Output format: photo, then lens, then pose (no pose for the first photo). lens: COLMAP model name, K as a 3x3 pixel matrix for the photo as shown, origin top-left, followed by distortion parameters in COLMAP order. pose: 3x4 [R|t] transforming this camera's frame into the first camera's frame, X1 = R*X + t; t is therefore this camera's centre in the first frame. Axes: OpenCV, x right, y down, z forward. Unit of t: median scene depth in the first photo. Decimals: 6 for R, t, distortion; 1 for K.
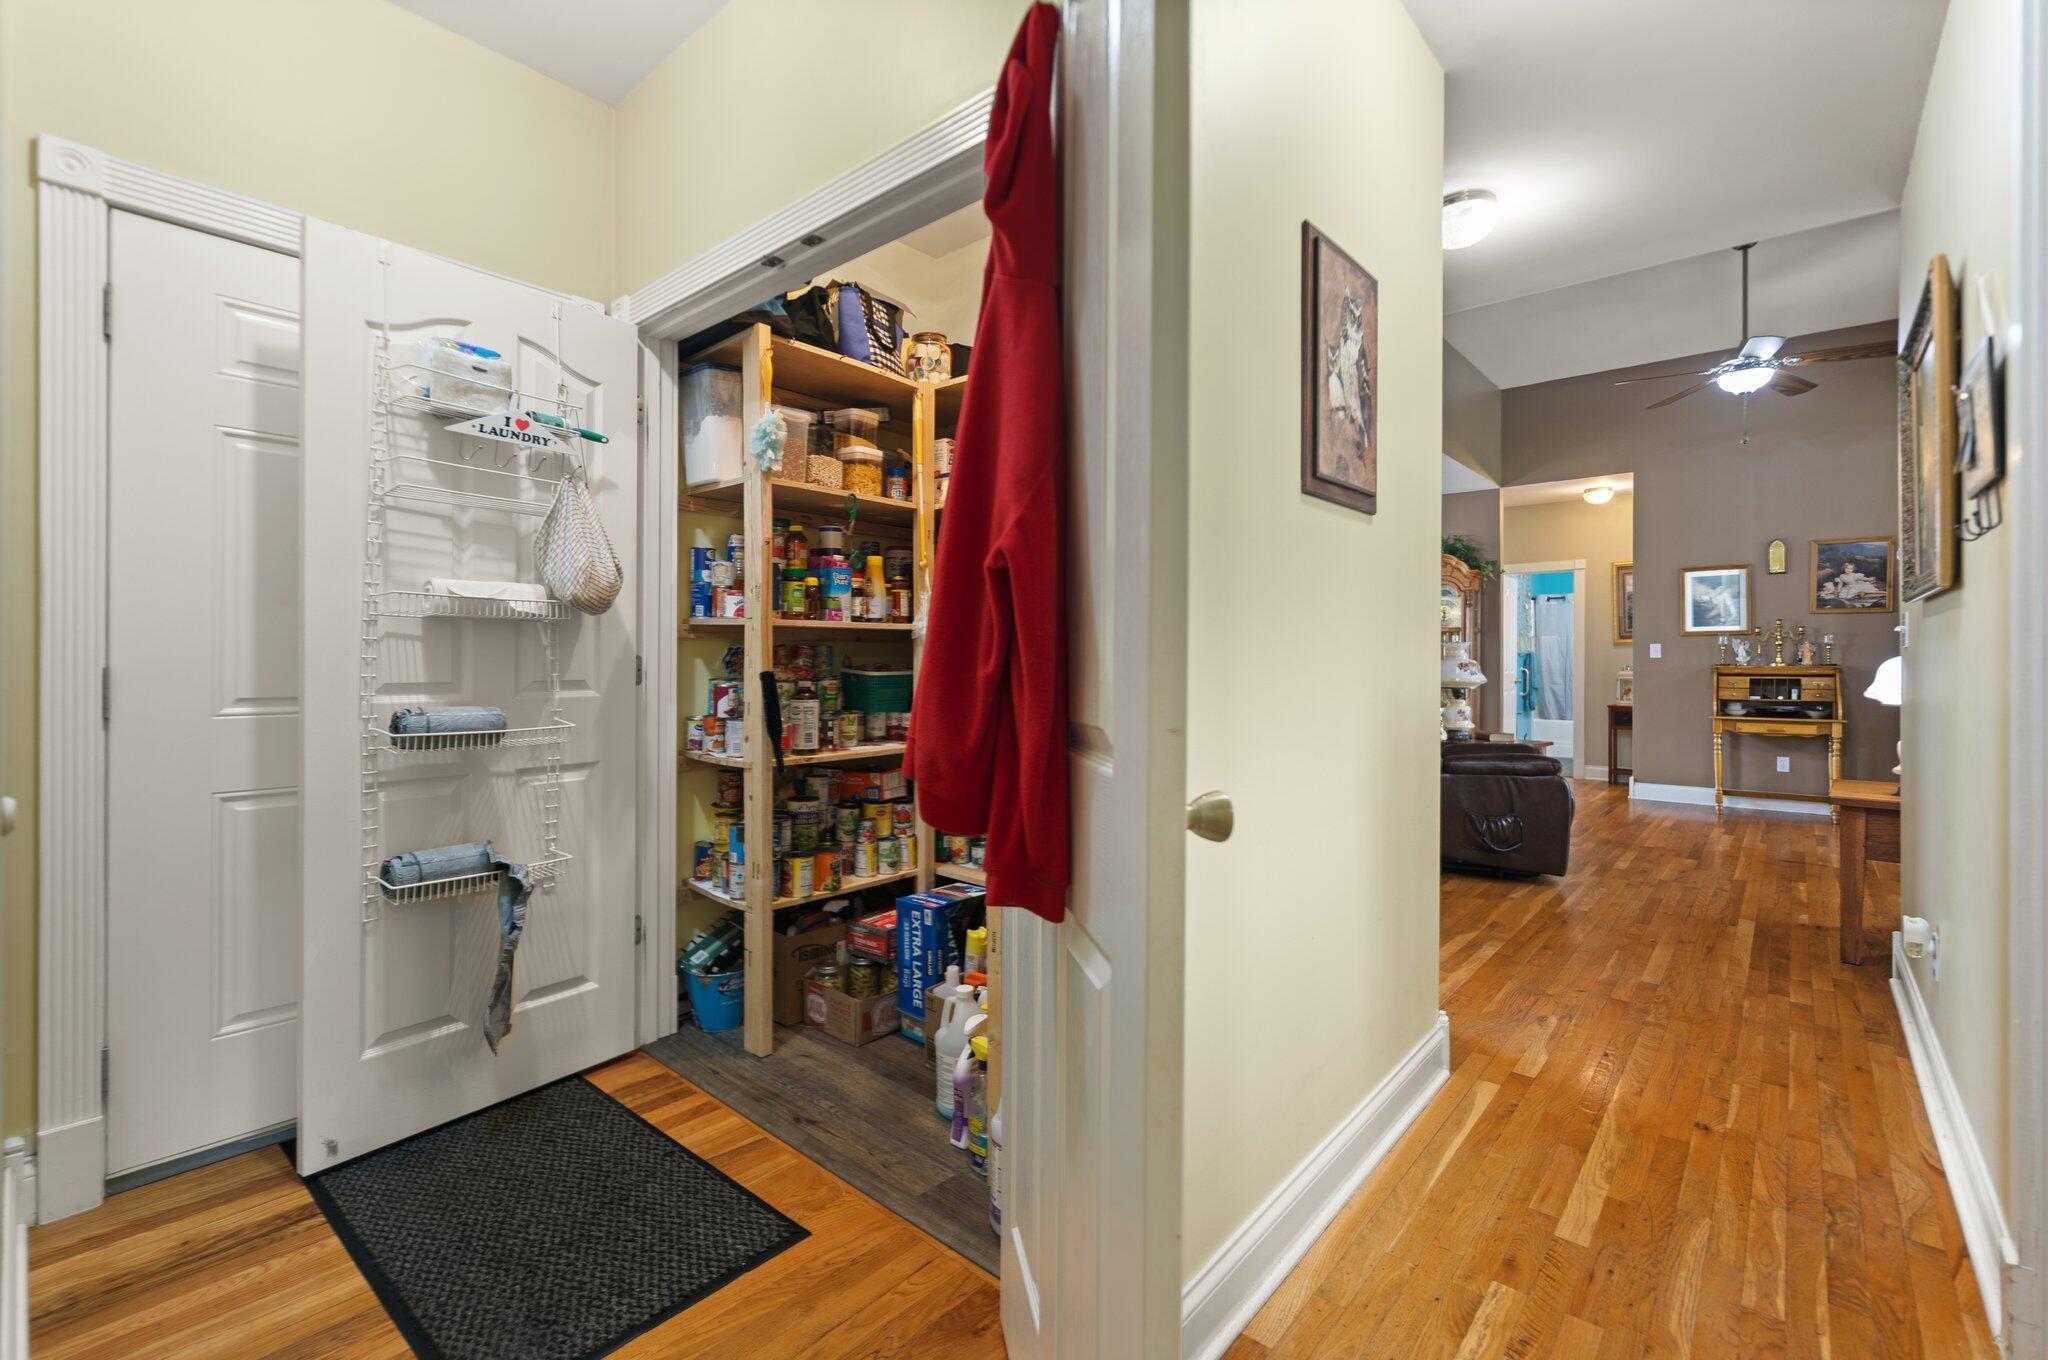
lens RADIAL K [[878.9, 0, 1018.5], [0, 878.9, 667.6], [0, 0, 1]] dist [-0.000505, -0.000044]
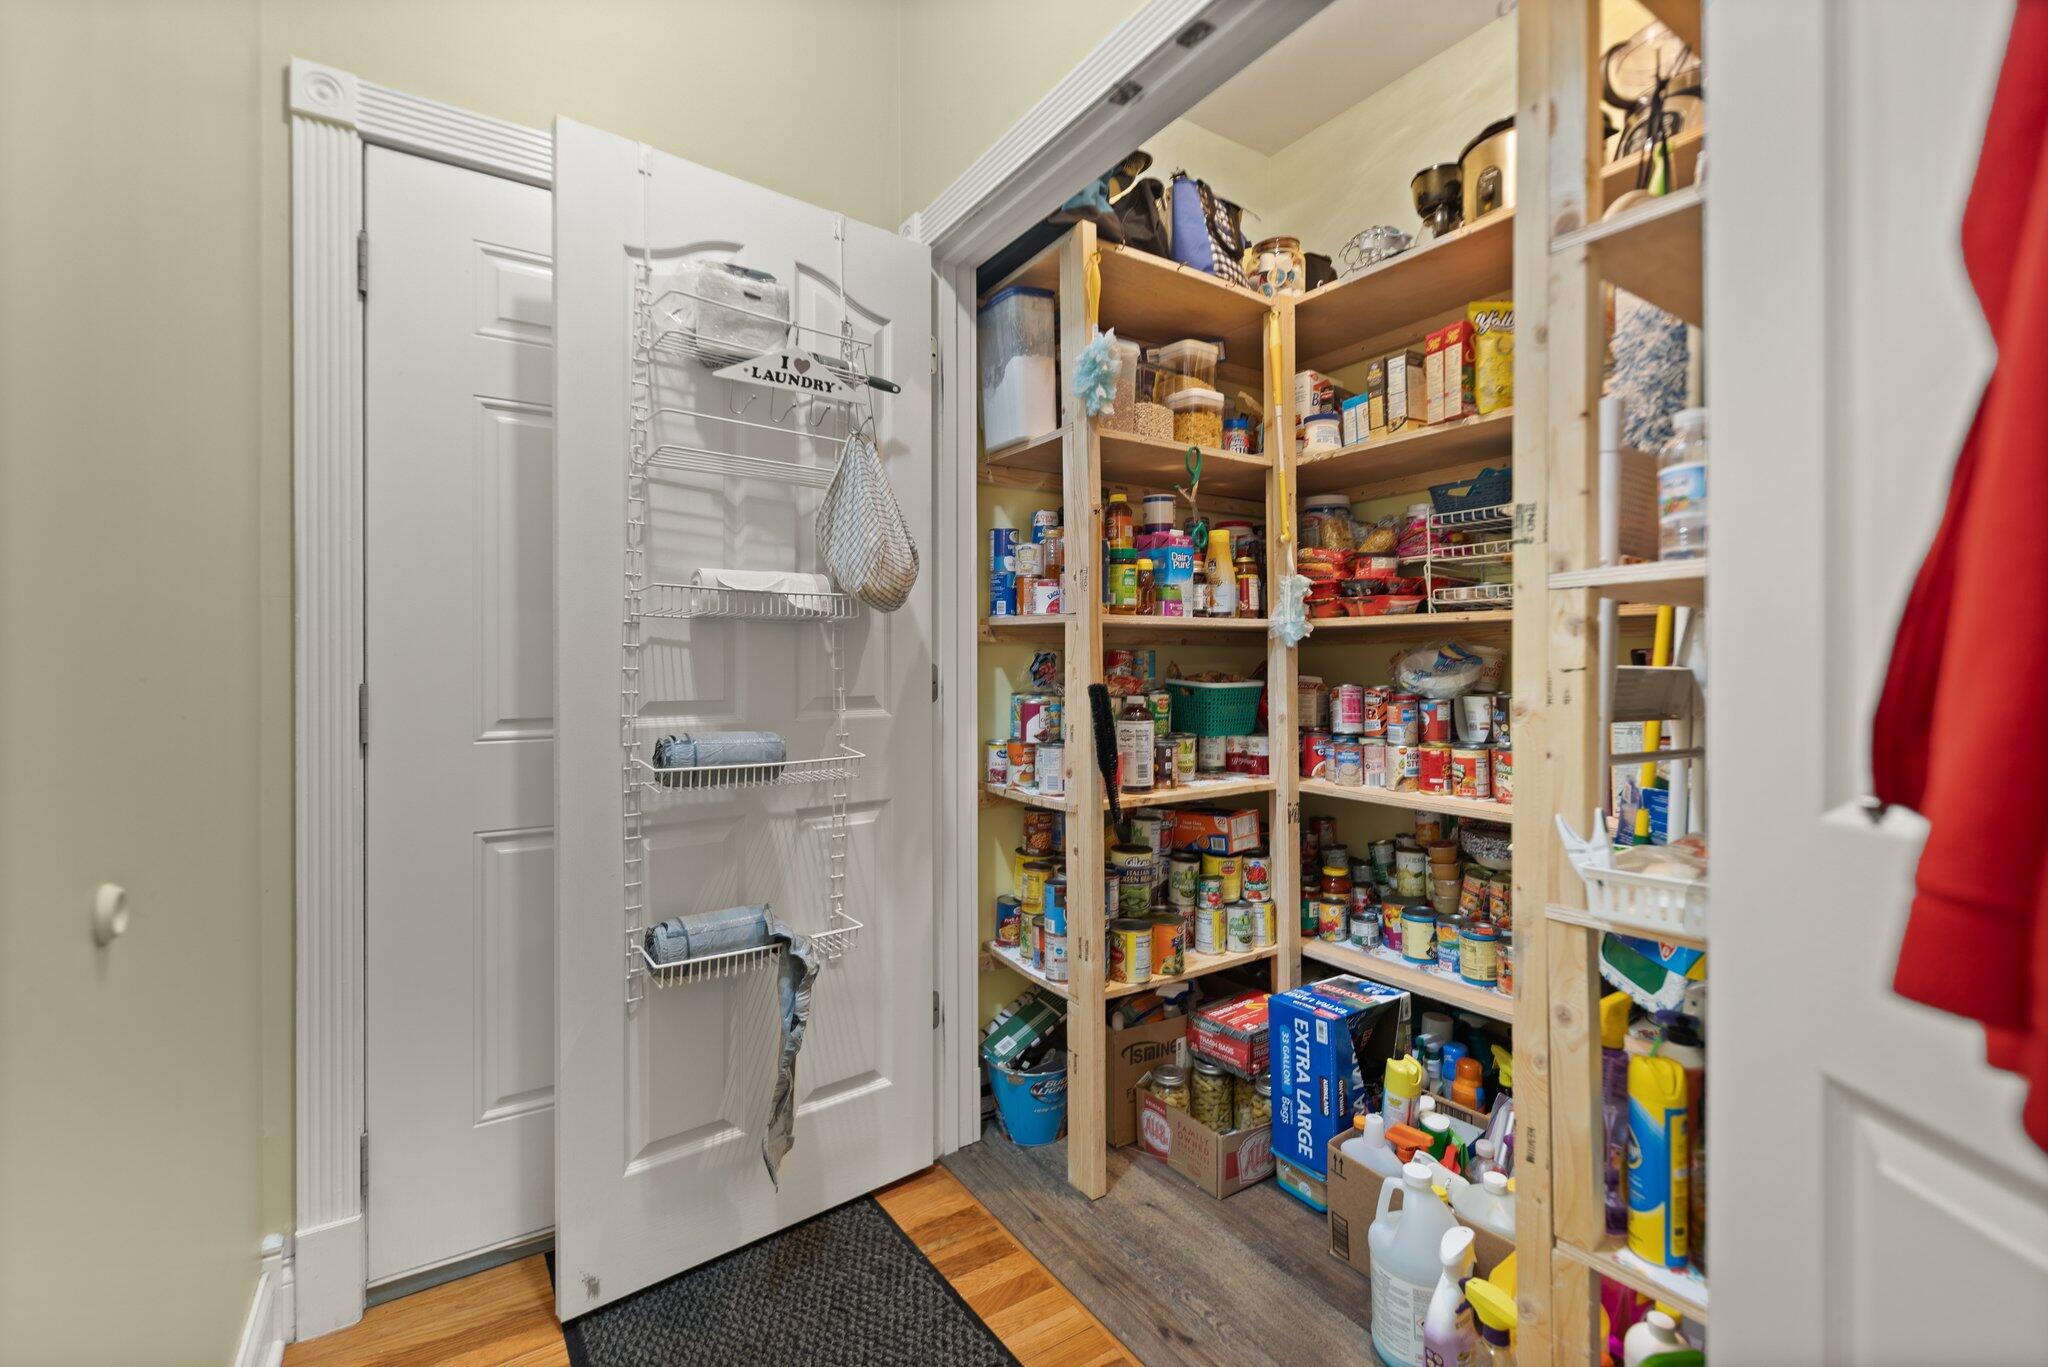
lens RADIAL K [[890.1, 0, 1017.0], [0, 890.1, 673.9], [0, 0, 1]] dist [-0.000371, 0.000223]
pose [[0.963085, -0.007904, -0.269082, -0.158595], [0.007042, 0.999967, -0.004170, -0.001524], [0.269106, 0.002121, 0.963108, 0.271299]]
